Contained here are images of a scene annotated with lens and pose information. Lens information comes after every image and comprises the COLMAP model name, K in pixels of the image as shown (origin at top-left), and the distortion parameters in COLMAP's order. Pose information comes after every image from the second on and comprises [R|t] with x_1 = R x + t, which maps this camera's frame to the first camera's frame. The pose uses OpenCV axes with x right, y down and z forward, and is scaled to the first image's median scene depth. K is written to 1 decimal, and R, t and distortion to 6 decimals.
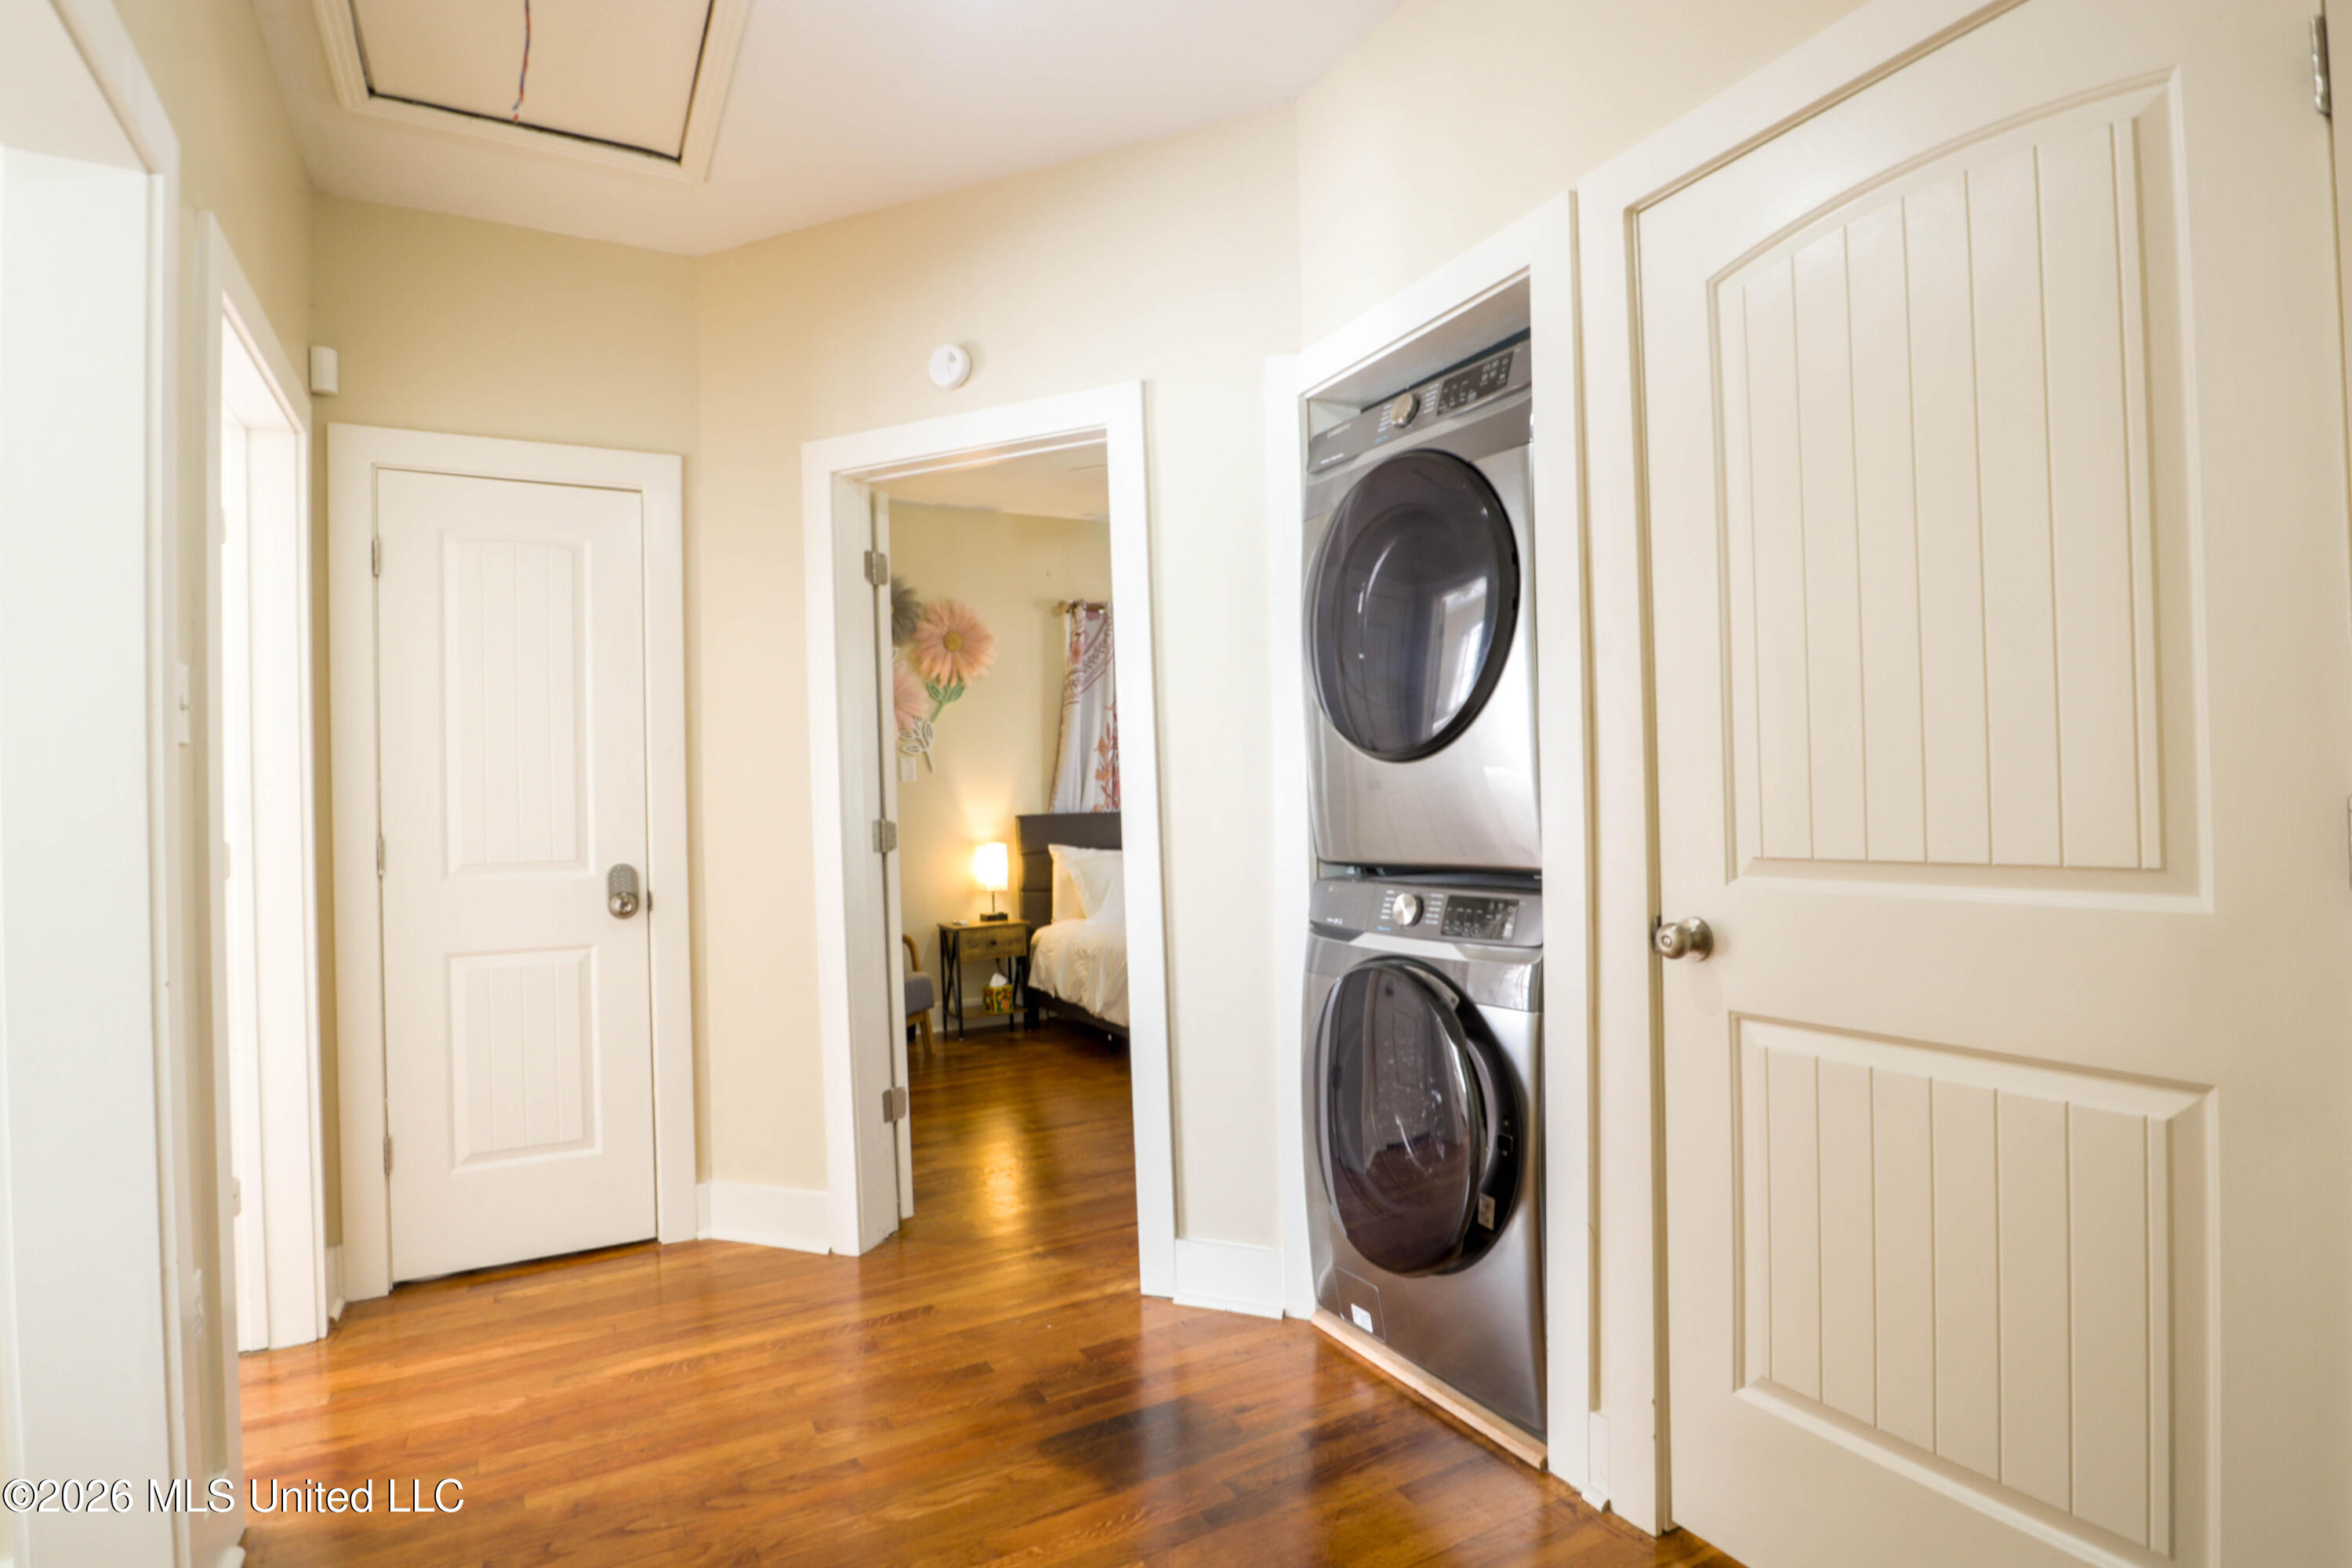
lens RADIAL K [[1179.4, 0, 1175.8], [0, 1179.4, 801.4], [0, 0, 1]] dist [-0.032008, 0.004793]
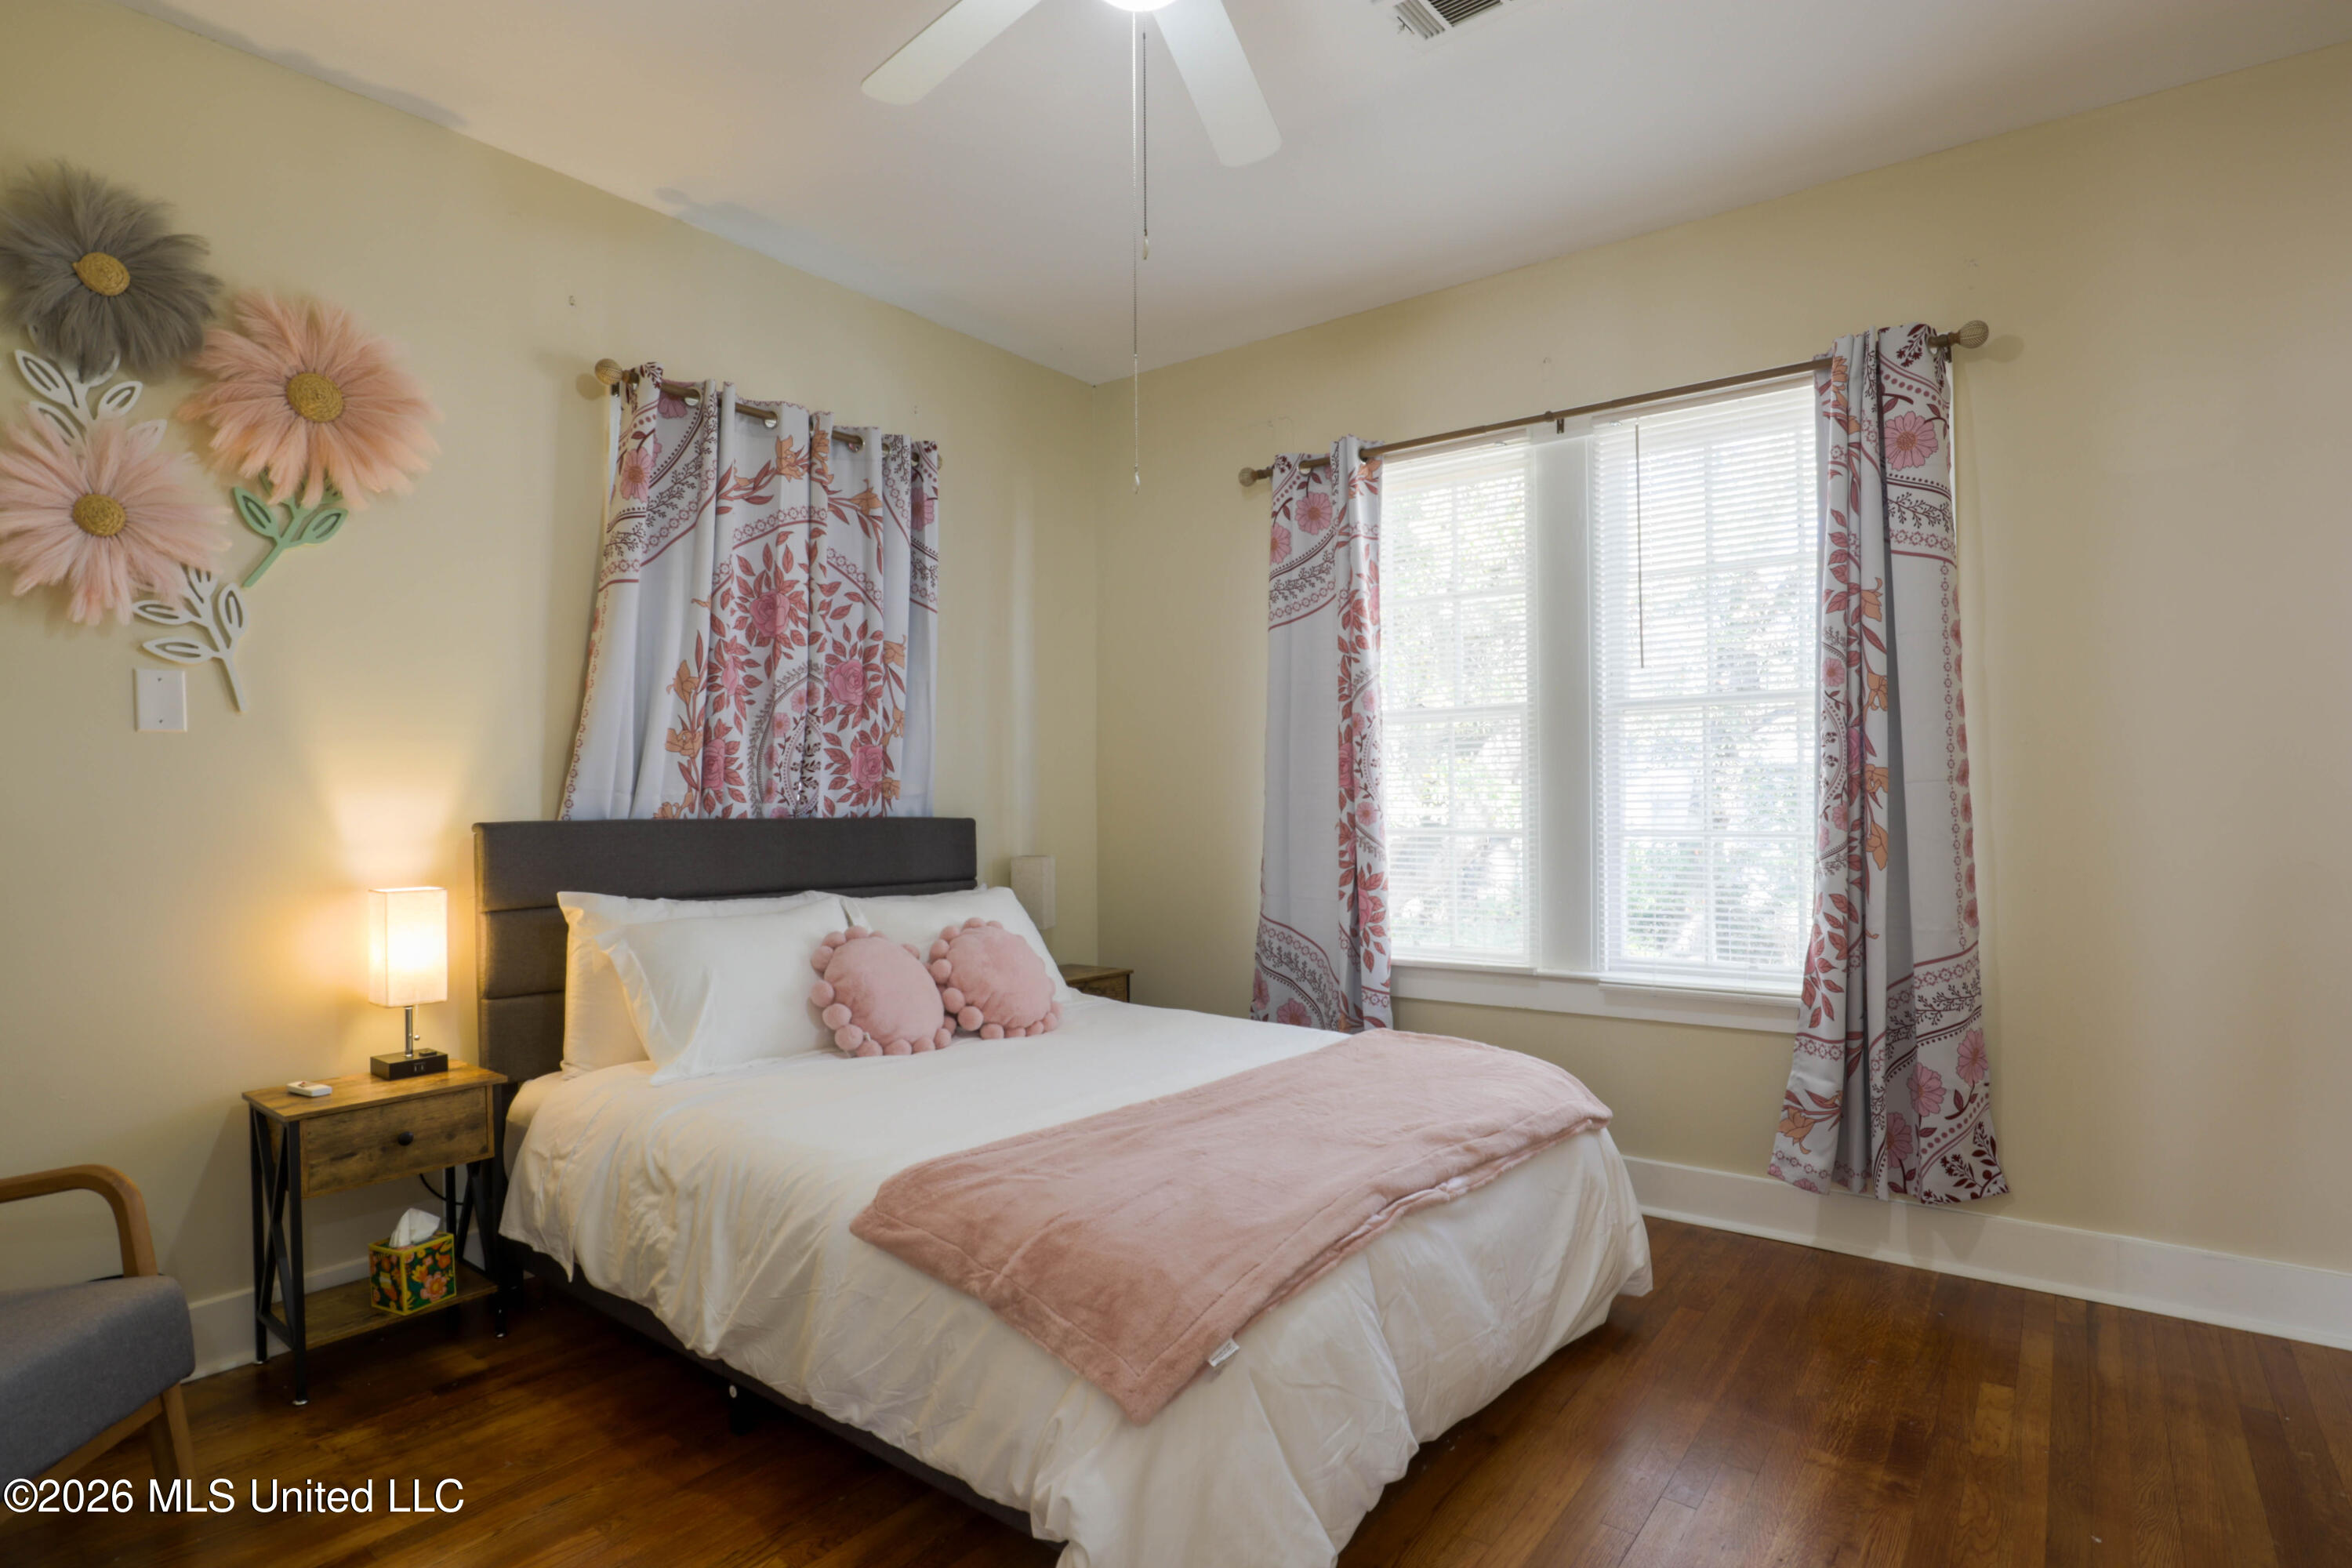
lens RADIAL K [[1179.4, 0, 1189.9], [0, 1179.4, 798.7], [0, 0, 1]] dist [-0.032008, 0.004793]
pose [[0.914919, 0.025451, 0.402833, -0.069041], [-0.024069, 0.999674, -0.008494, 0.000084], [-0.402918, -0.001924, 0.915234, 0.509199]]
